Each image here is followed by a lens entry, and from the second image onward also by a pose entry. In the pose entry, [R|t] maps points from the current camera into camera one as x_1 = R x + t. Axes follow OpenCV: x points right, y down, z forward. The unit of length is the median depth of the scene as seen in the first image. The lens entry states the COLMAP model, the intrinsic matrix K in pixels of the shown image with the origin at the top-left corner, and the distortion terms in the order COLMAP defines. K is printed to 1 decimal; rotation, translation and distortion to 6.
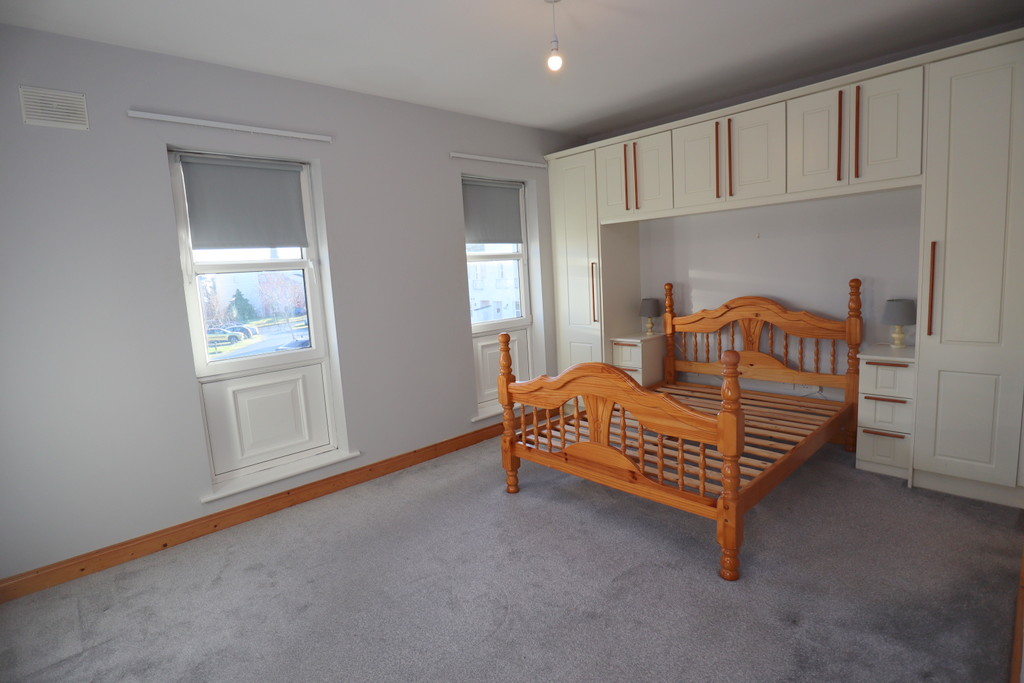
lens RADIAL K [[544.9, 0, 512.0], [0, 544.9, 341.5], [0, 0, 1]] dist [0.002094, 0.000443]
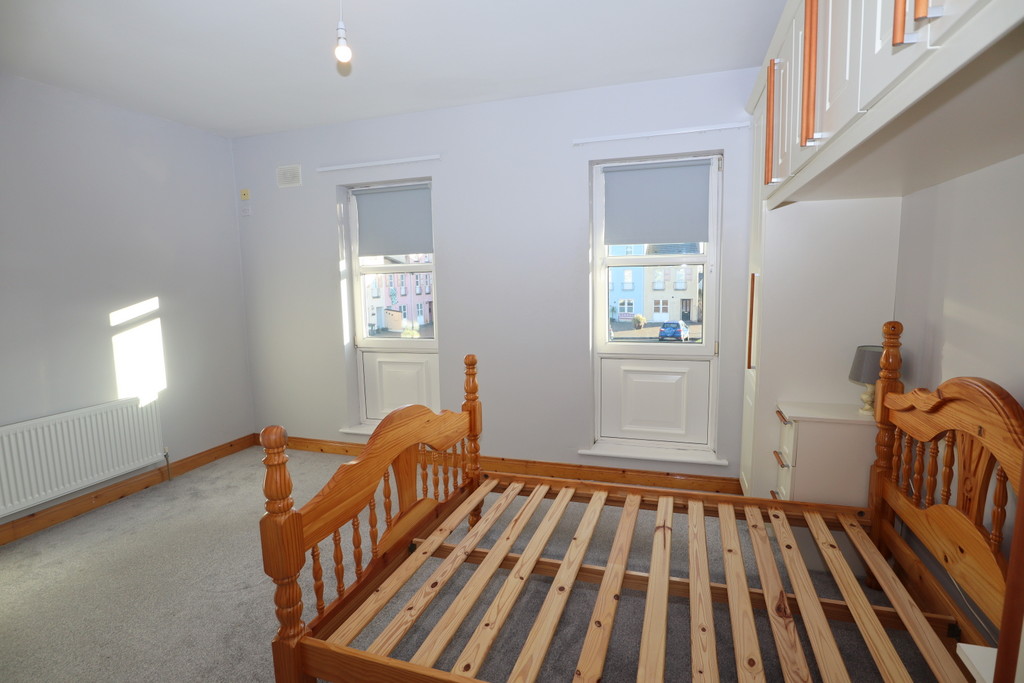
lens RADIAL K [[515.9, 0, 512.0], [0, 515.9, 341.5], [0, 0, 1]] dist [-0.052836, 0.022032]
pose [[0.470402, 0.155086, -0.868717, 0.527128], [-0.123298, 0.986330, 0.109318, -0.097193], [0.873796, 0.055688, 0.483094, 0.482863]]
